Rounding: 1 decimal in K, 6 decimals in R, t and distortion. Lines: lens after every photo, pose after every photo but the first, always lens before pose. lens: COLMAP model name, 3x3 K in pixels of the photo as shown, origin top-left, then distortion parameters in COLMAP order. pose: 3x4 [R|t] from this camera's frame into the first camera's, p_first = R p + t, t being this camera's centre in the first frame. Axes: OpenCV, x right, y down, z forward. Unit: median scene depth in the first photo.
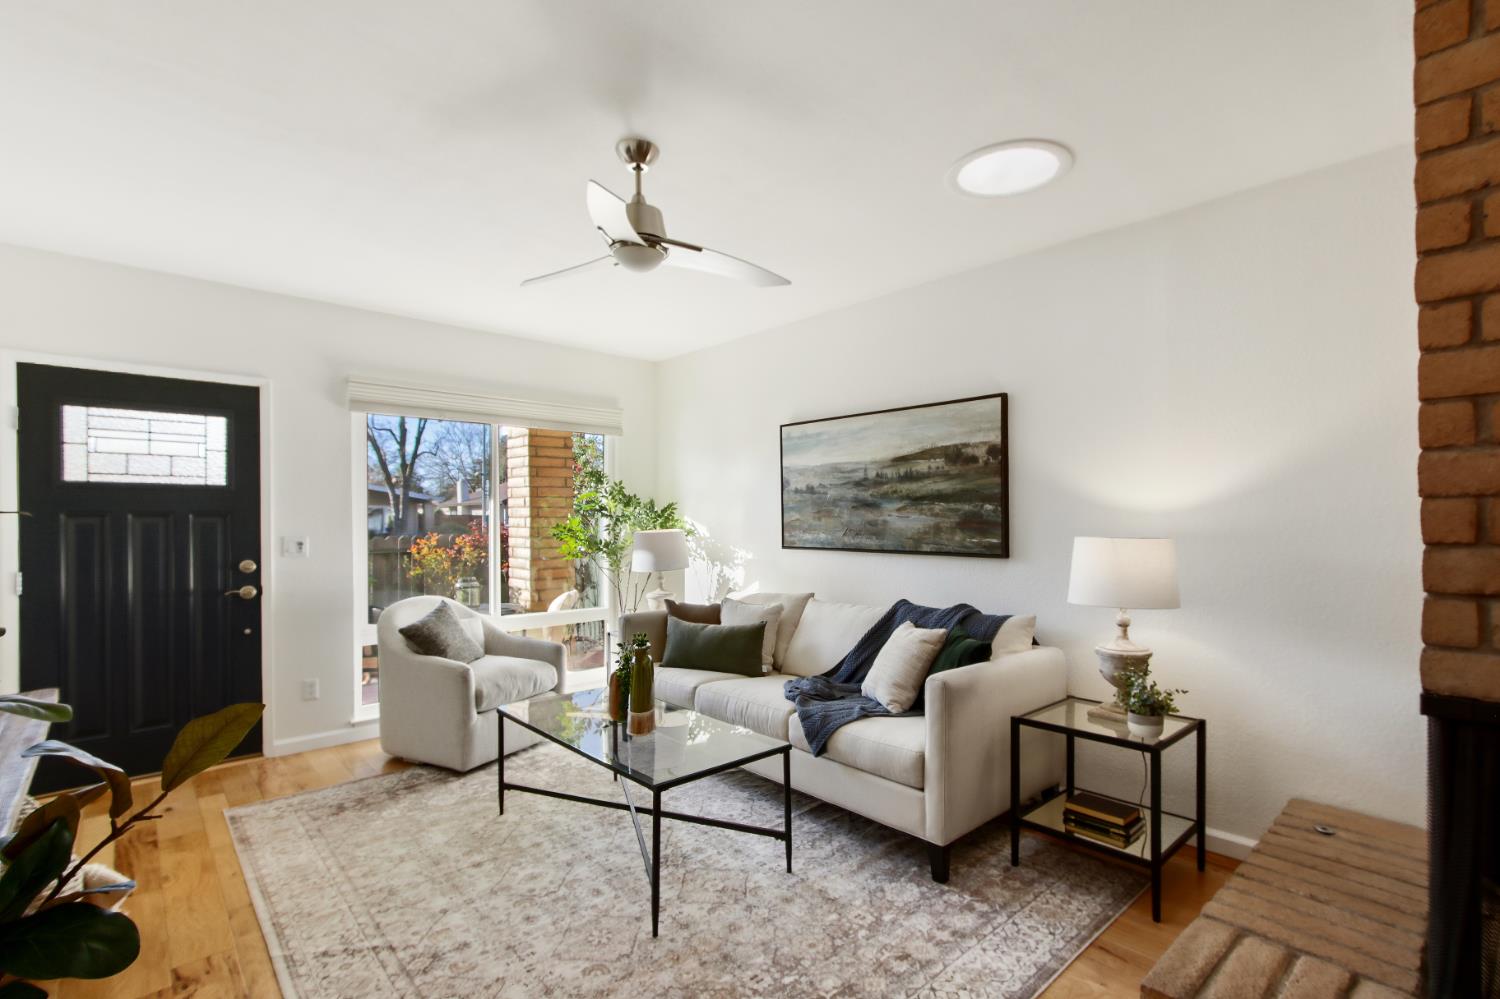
lens RADIAL K [[683.9, 0, 751.0], [0, 683.9, 527.8], [0, 0, 1]] dist [-0.001377, -0.000114]
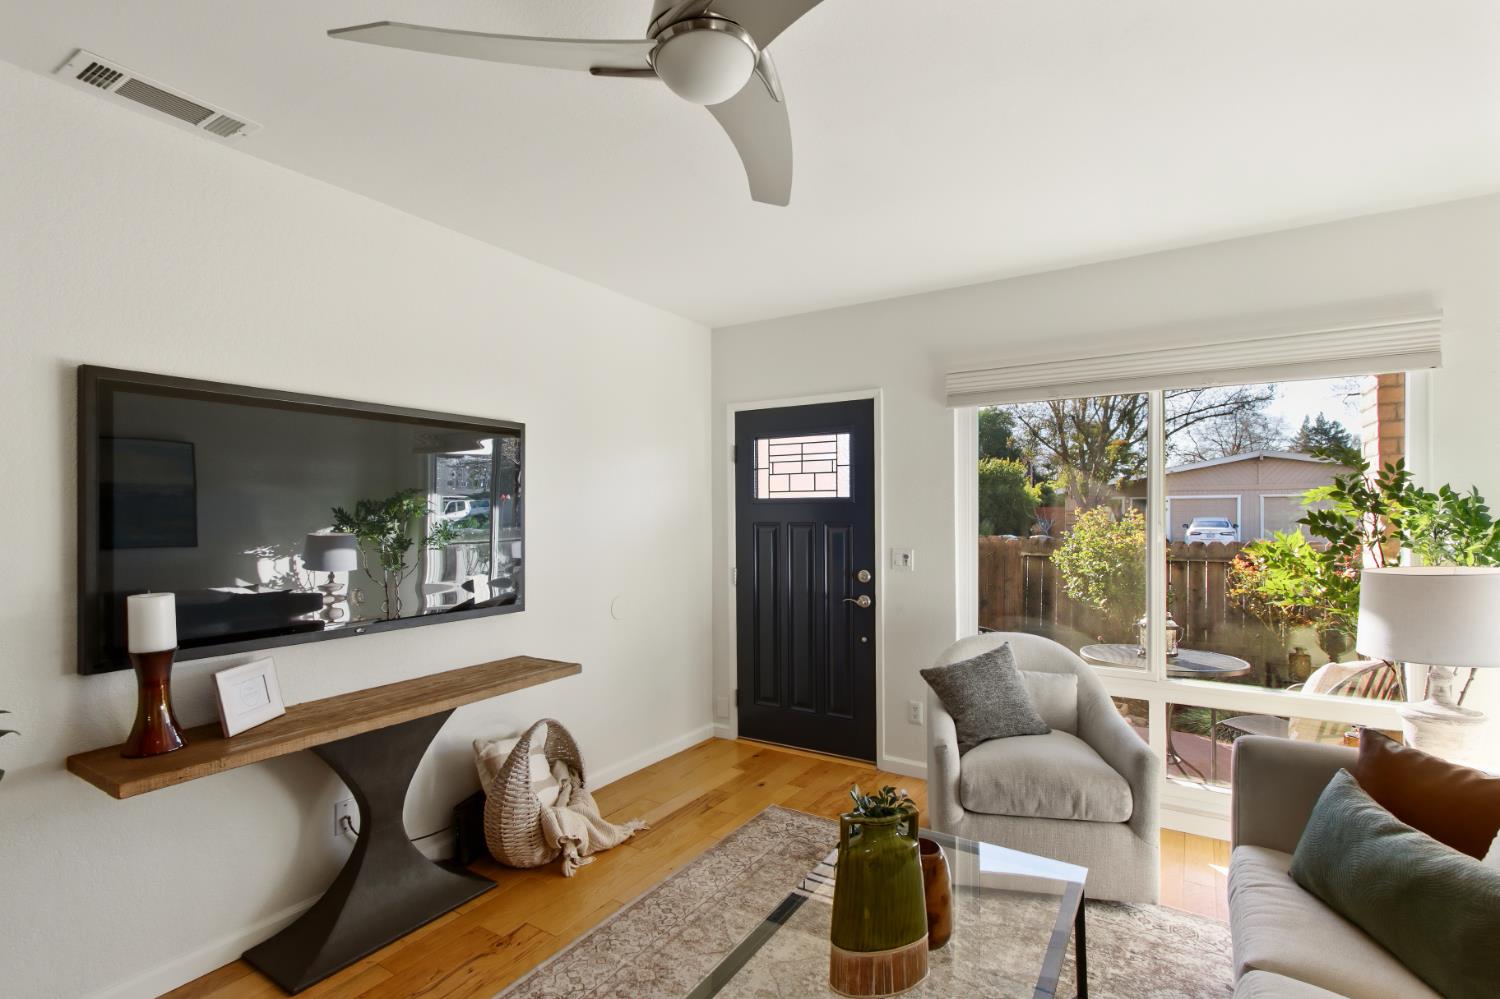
lens RADIAL K [[705.1, 0, 755.1], [0, 705.1, 512.7], [0, 0, 1]] dist [-0.001243, 0.000192]
pose [[0.272208, 0.003861, -0.962231, 0.244455], [-0.005967, 0.999979, 0.002325, -0.041530], [0.962220, 0.005109, 0.272226, 0.577669]]
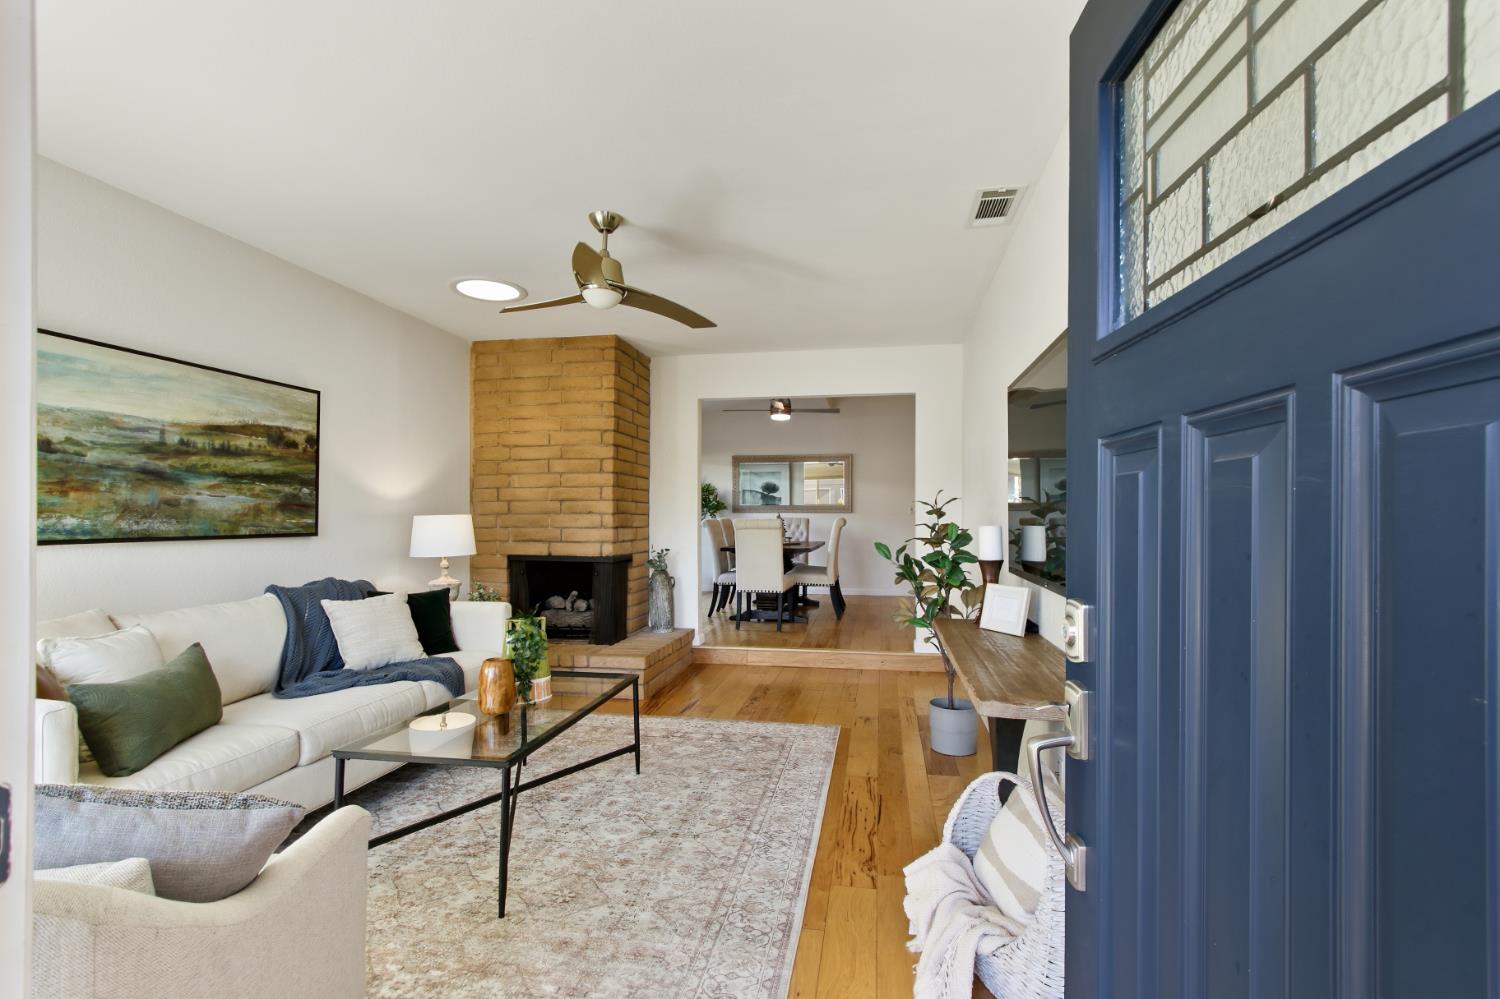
lens RADIAL K [[696.0, 0, 752.4], [0, 696.0, 509.1], [0, 0, 1]] dist [0.001260, 0.000538]
pose [[-0.603344, 0.007914, 0.797442, -0.913892], [0.006497, 0.999966, -0.005008, 0.009397], [-0.797454, 0.002160, -0.603375, 1.030238]]
